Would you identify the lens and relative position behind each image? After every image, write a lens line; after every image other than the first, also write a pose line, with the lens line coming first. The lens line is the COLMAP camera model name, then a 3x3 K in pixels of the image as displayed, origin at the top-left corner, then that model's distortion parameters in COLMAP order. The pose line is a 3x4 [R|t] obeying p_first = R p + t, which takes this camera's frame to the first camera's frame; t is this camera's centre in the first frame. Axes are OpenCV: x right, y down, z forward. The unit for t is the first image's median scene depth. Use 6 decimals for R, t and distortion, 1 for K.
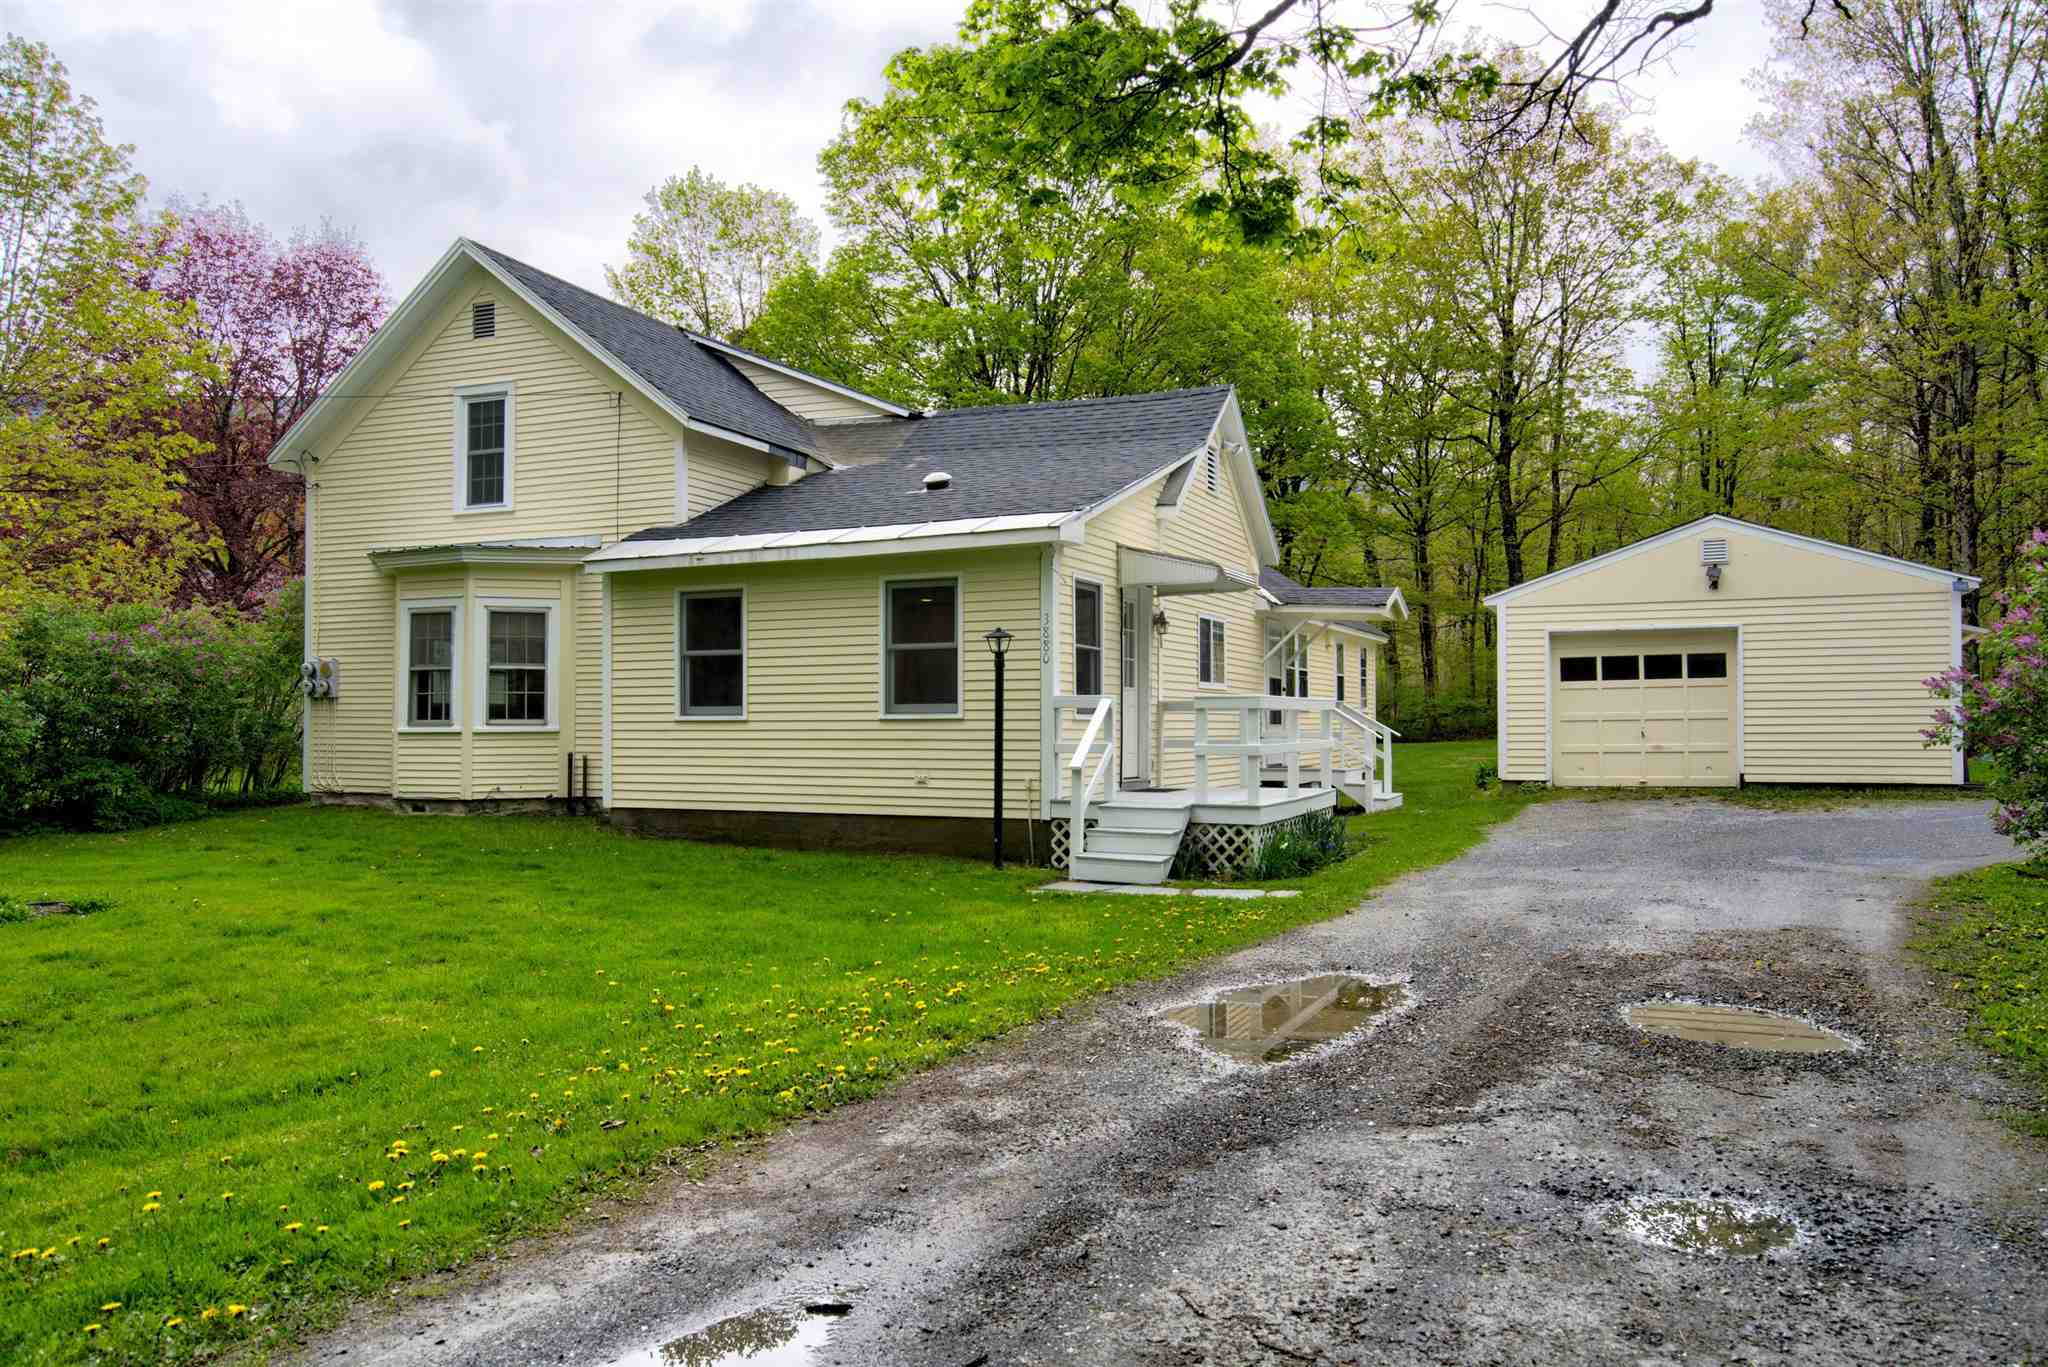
lens RADIAL K [[1567.1, 0, 1029.3], [0, 1567.1, 684.2], [0, 0, 1]] dist [-0.007777, -0.003747]
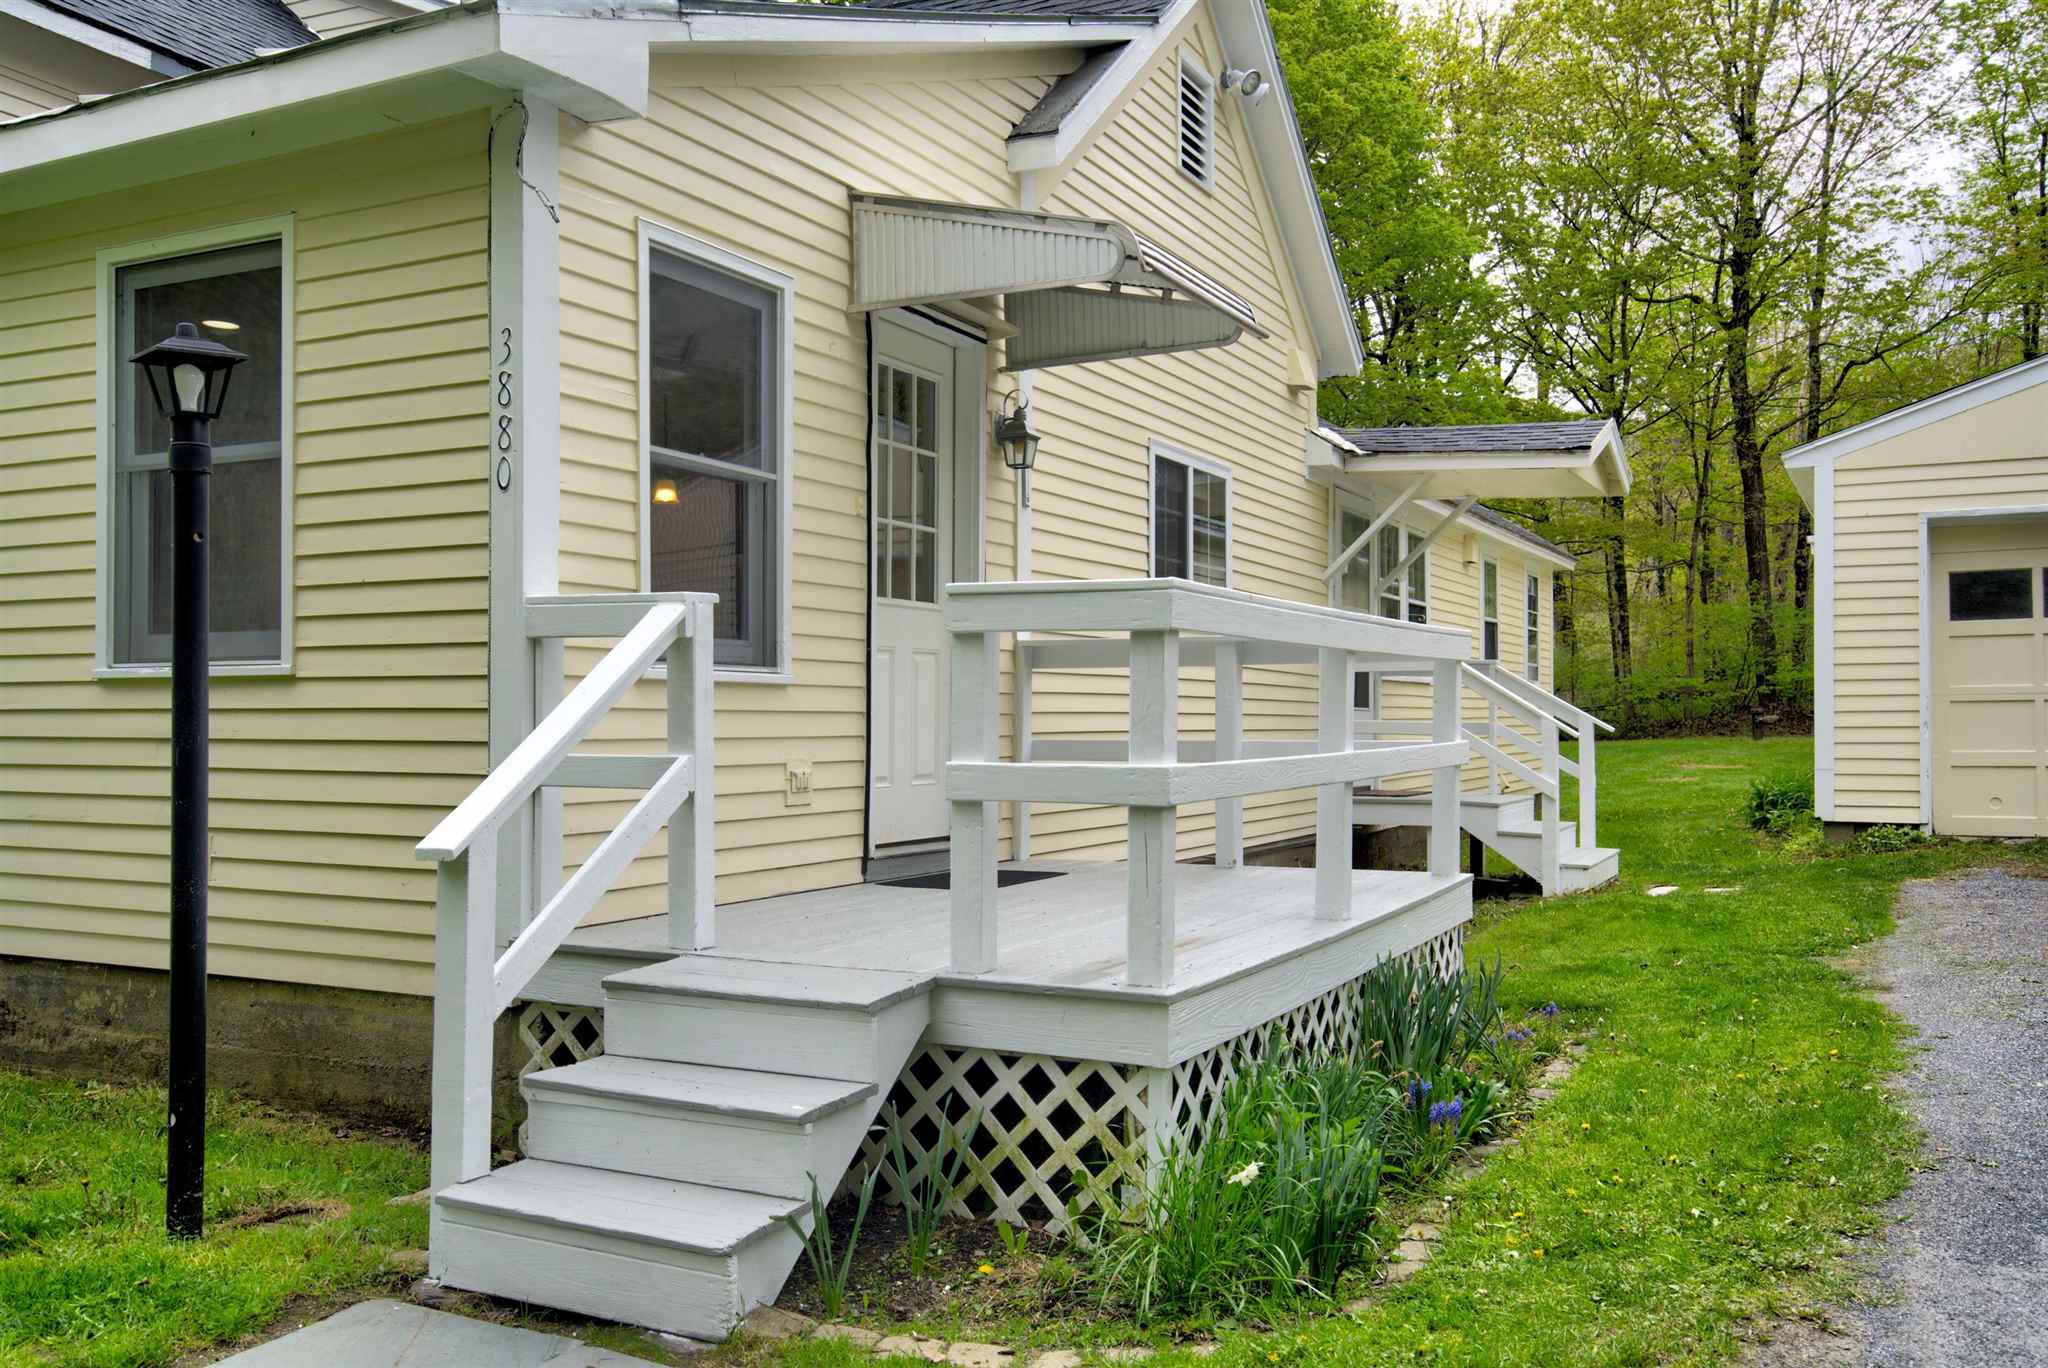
lens RADIAL K [[1879.7, 0, 1017.0], [0, 1879.7, 685.6], [0, 0, 1]] dist [0.036094, 0.025564]
pose [[0.998631, 0.001669, -0.052278, 0.085604], [-0.001090, 0.999938, 0.011100, 0.013283], [0.052293, -0.011028, 0.998571, 0.421663]]
